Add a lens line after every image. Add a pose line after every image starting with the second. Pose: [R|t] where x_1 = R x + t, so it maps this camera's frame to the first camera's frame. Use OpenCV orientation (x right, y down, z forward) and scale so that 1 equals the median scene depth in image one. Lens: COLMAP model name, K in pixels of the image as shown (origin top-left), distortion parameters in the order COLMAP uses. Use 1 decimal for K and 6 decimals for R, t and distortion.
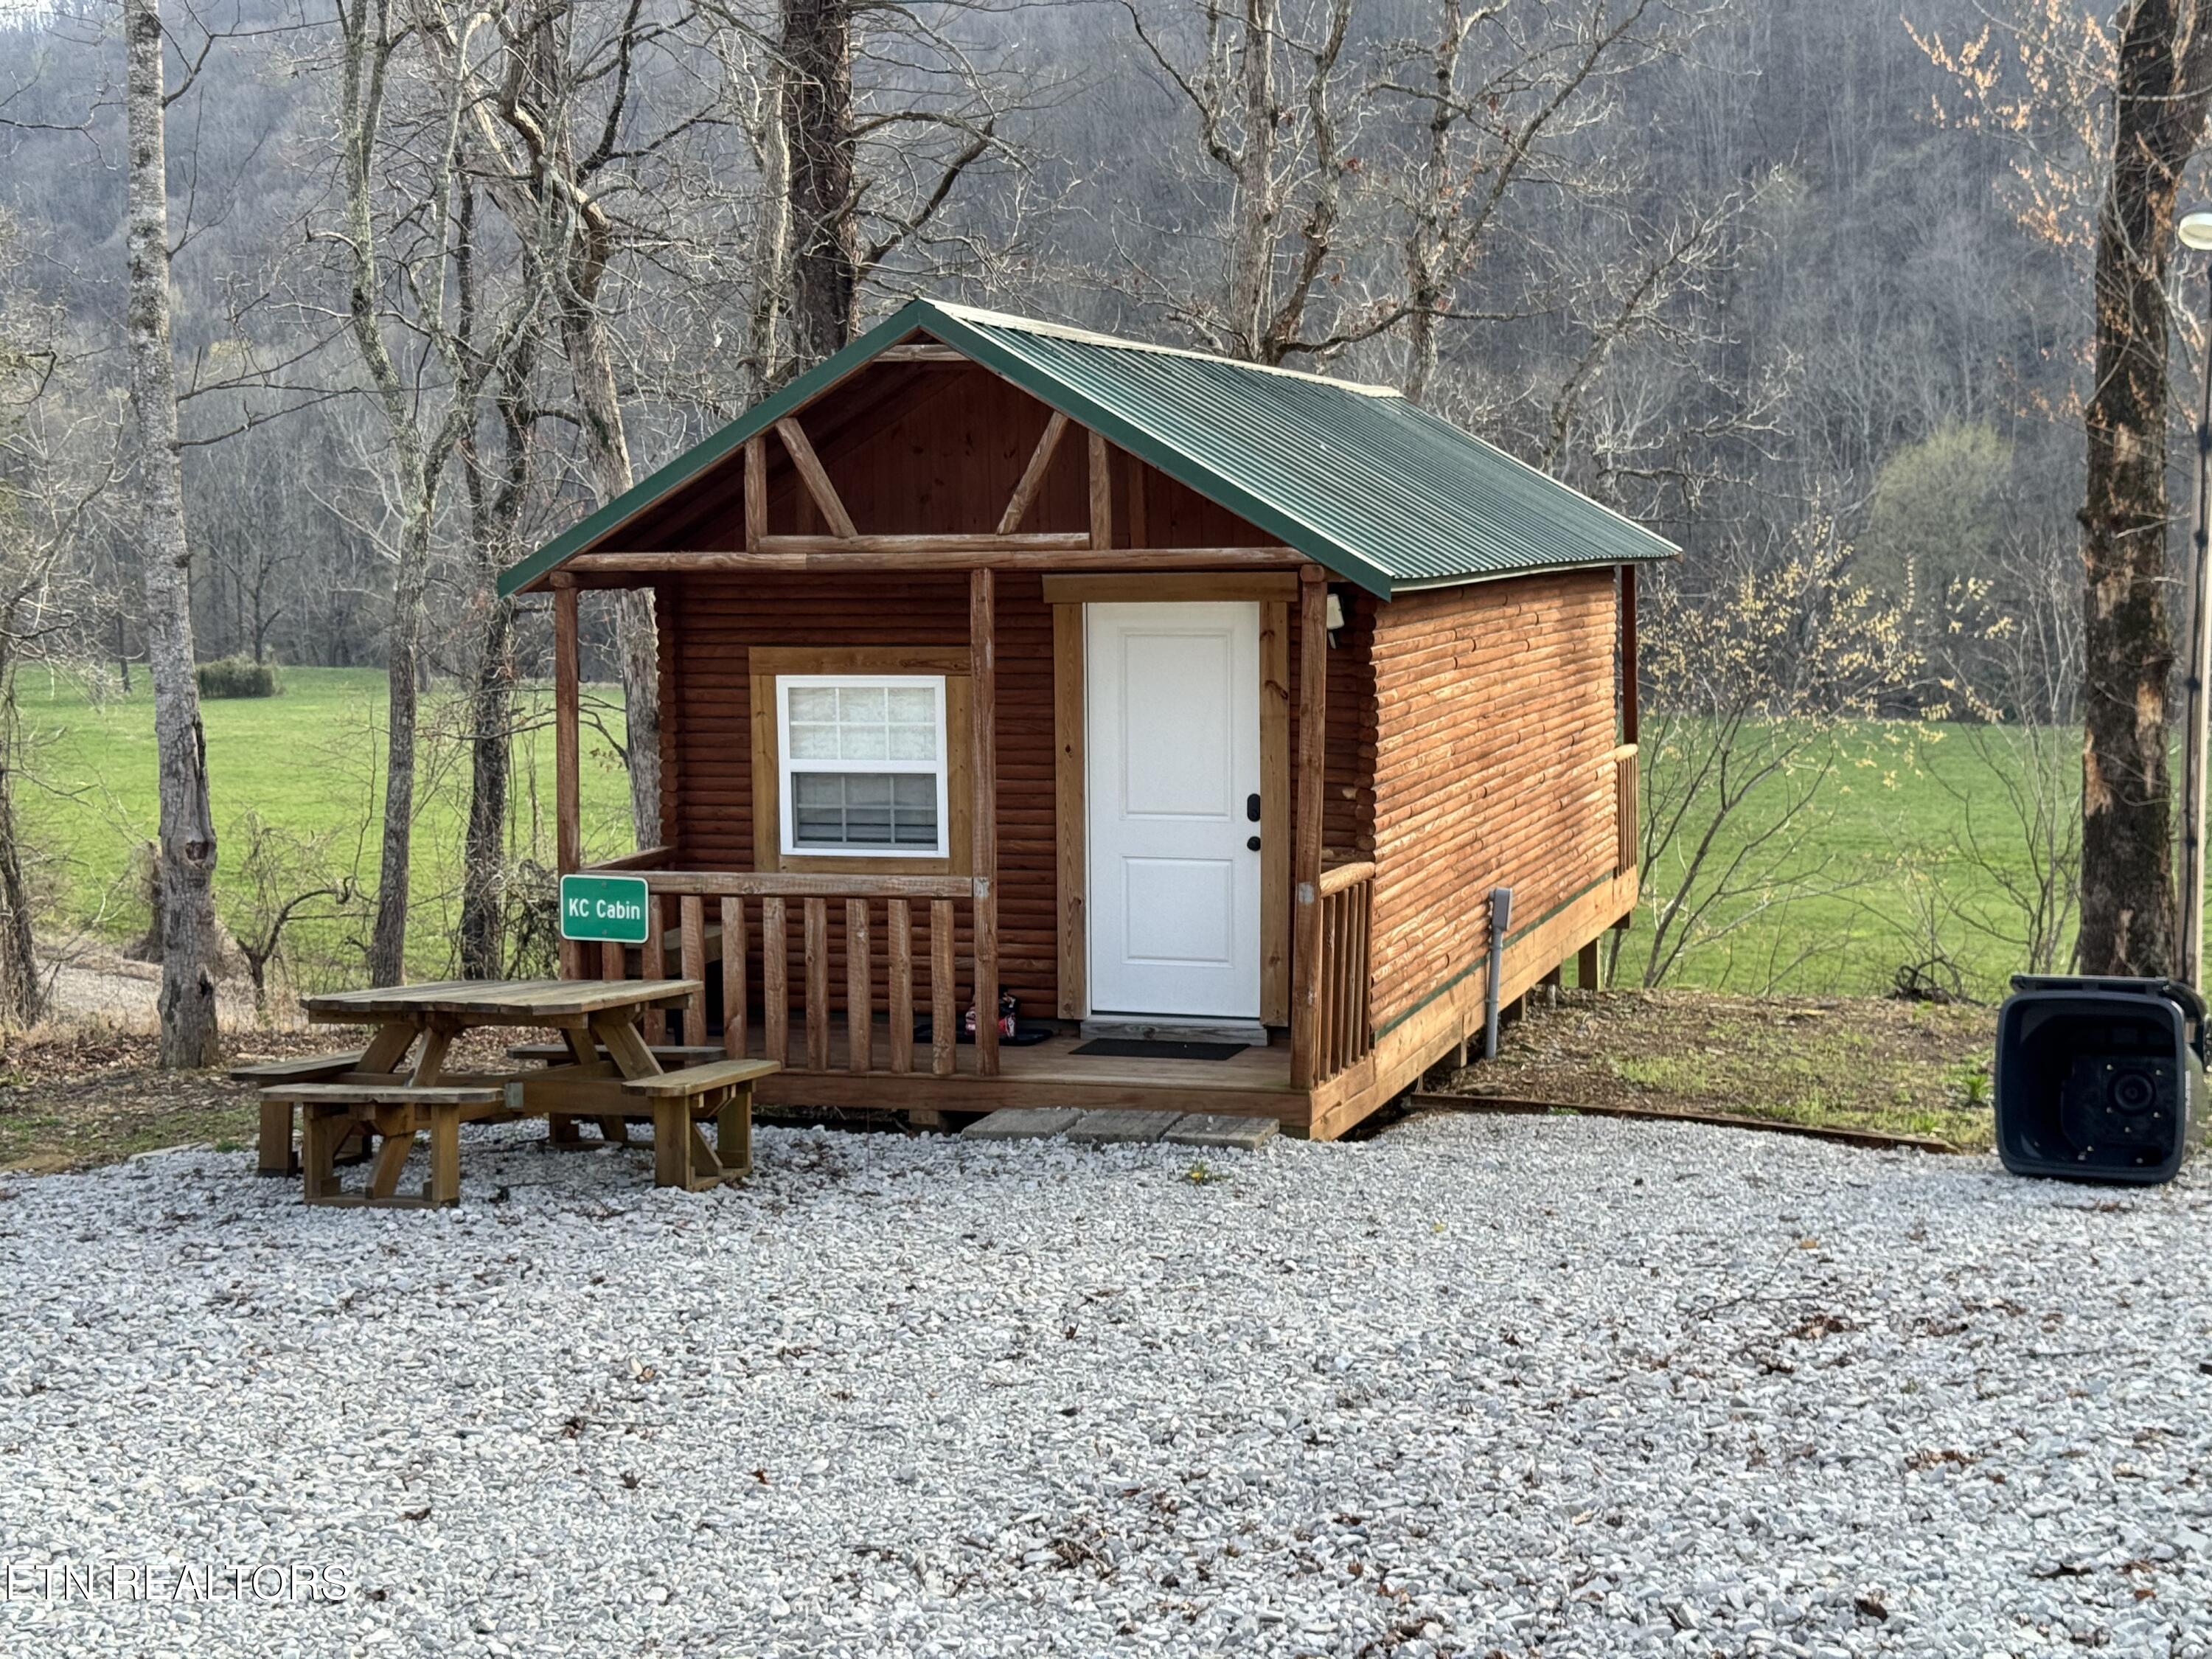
lens RADIAL K [[3109.1, 0, 1110.5], [0, 3109.1, 832.6], [0, 0, 1]] dist [-0.091334, 0.000000]
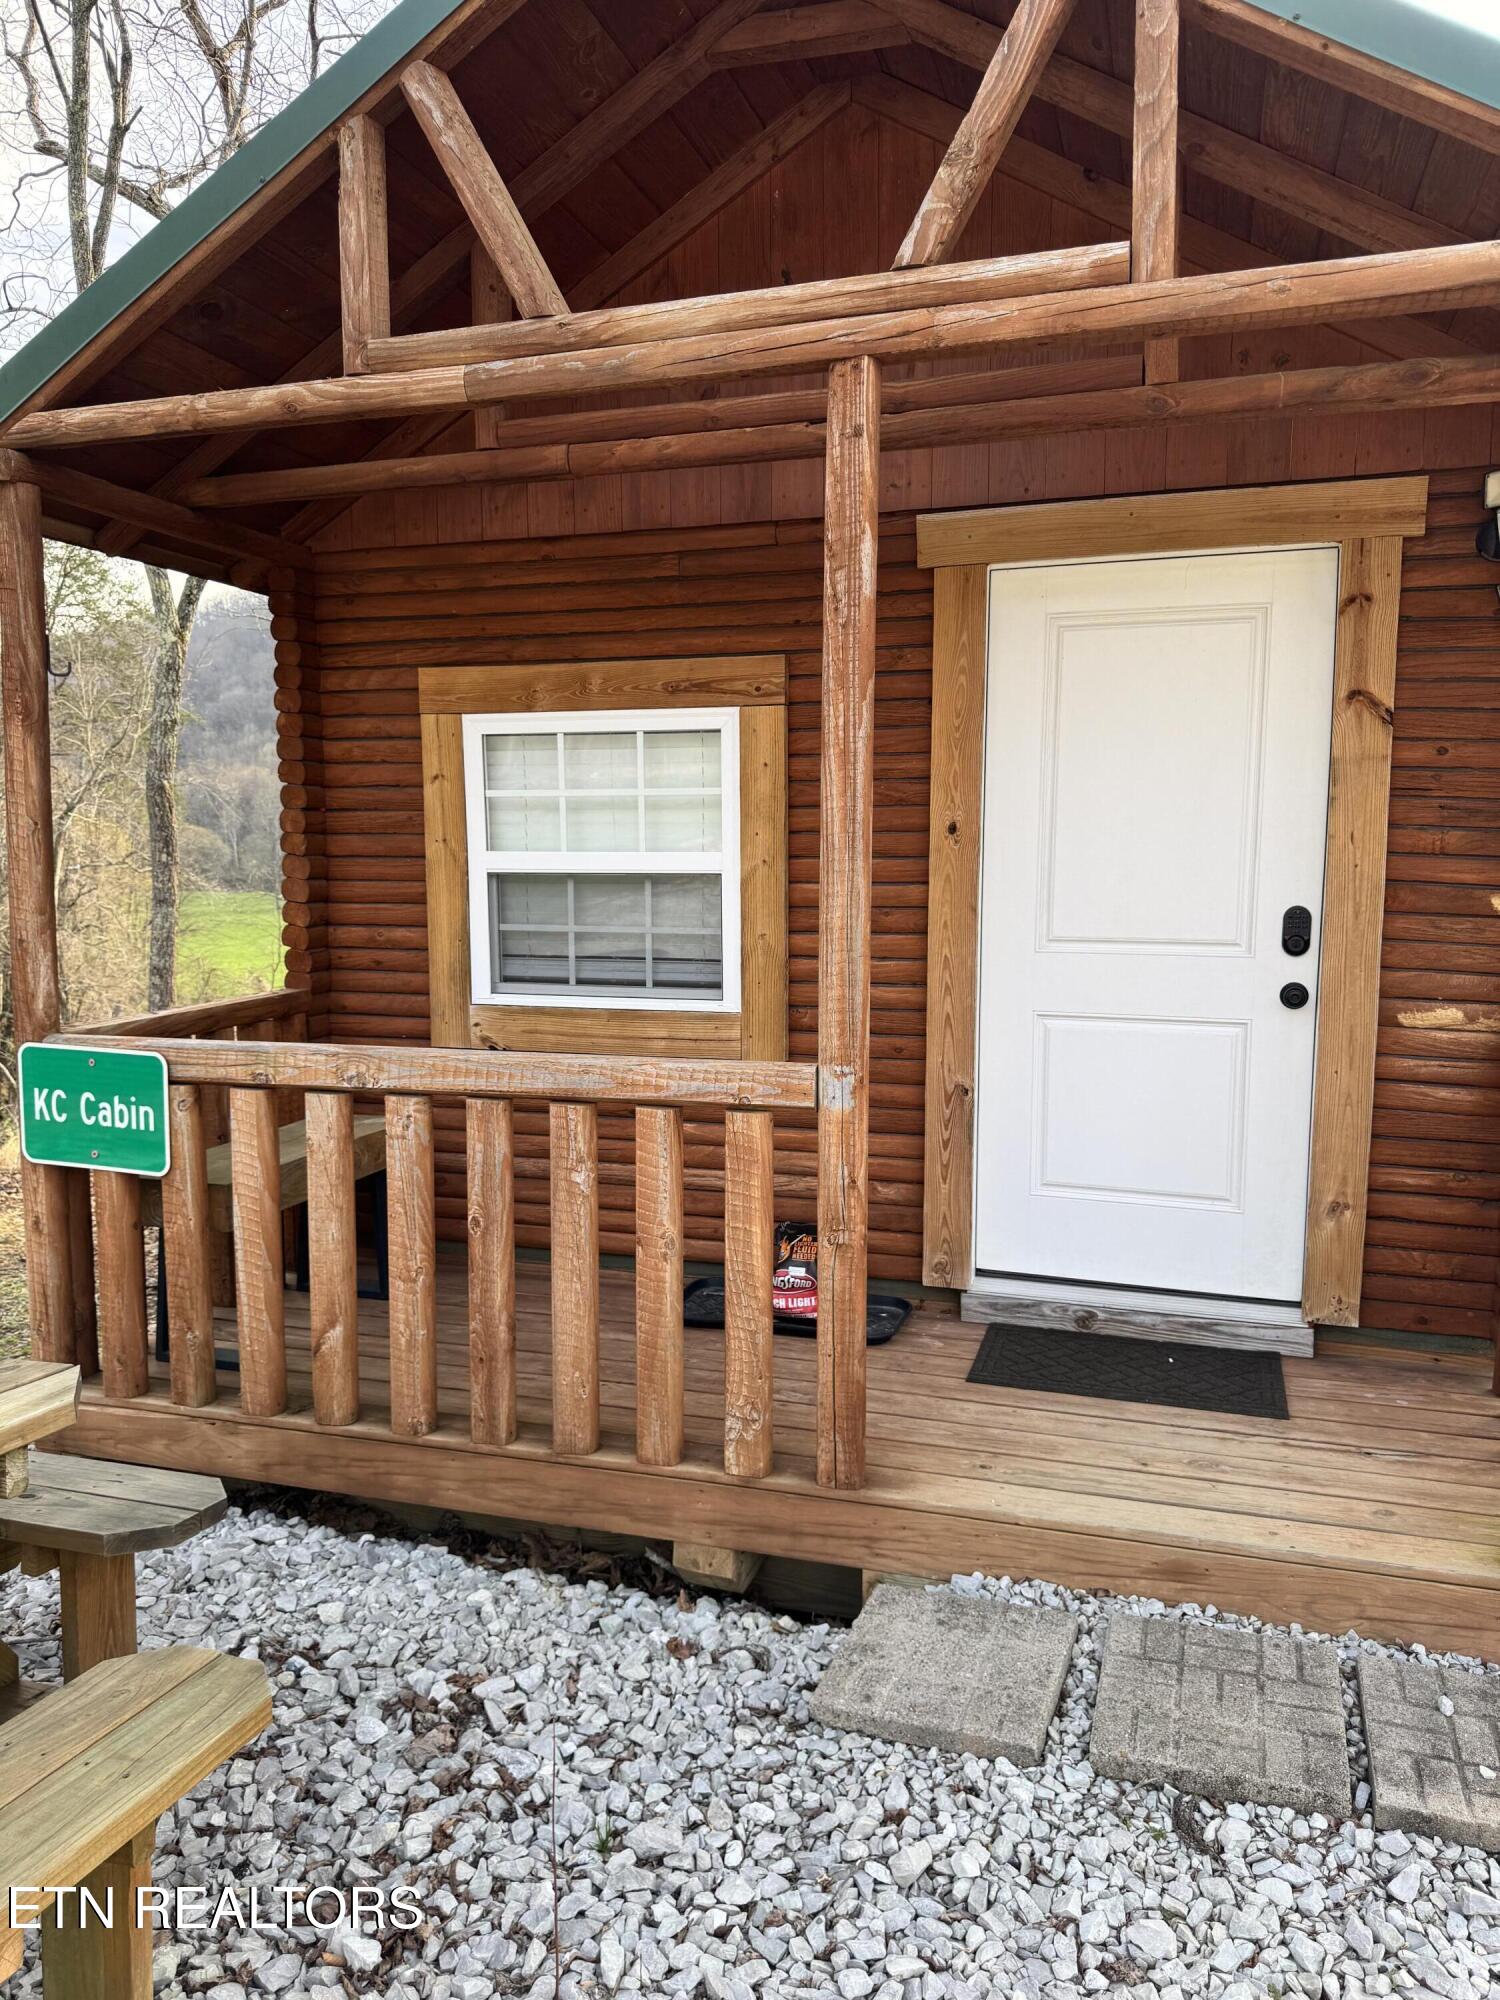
lens RADIAL K [[1411.6, 0, 745.0], [0, 1411.6, 995.6], [0, 0, 1]] dist [0.009199, 0.000646]
pose [[0.999922, 0.010126, -0.007348, -0.050614], [-0.010043, 0.999886, 0.011285, 0.001650], [0.007461, -0.011210, 0.999909, 0.745205]]
